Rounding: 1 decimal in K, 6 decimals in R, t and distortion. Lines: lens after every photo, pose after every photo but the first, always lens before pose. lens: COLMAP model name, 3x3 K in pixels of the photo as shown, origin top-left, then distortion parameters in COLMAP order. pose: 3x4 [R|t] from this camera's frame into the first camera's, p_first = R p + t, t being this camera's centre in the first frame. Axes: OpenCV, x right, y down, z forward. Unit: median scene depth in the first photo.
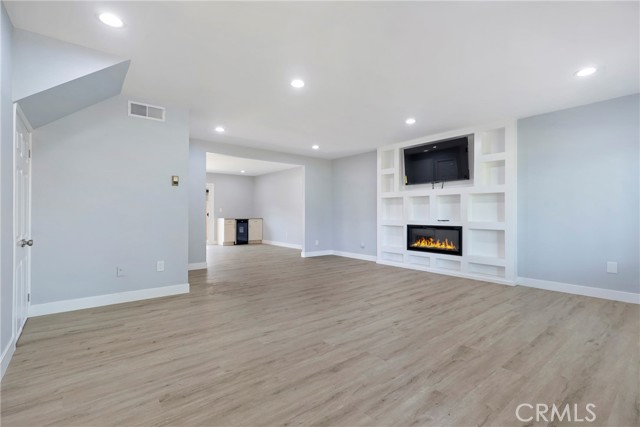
lens RADIAL K [[296.9, 0, 316.1], [0, 296.9, 212.7], [0, 0, 1]] dist [-0.003905, 0.002164]
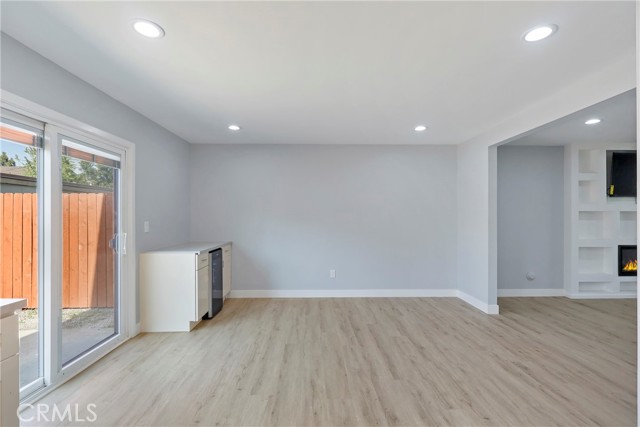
lens RADIAL K [[296.9, 0, 314.8], [0, 296.9, 219.1], [0, 0, 1]] dist [-0.003905, 0.002164]
pose [[0.597340, 0.004129, 0.801978, -1.287096], [-0.001581, 0.999991, -0.003970, -0.040492], [-0.801987, 0.001104, 0.597341, 1.781830]]
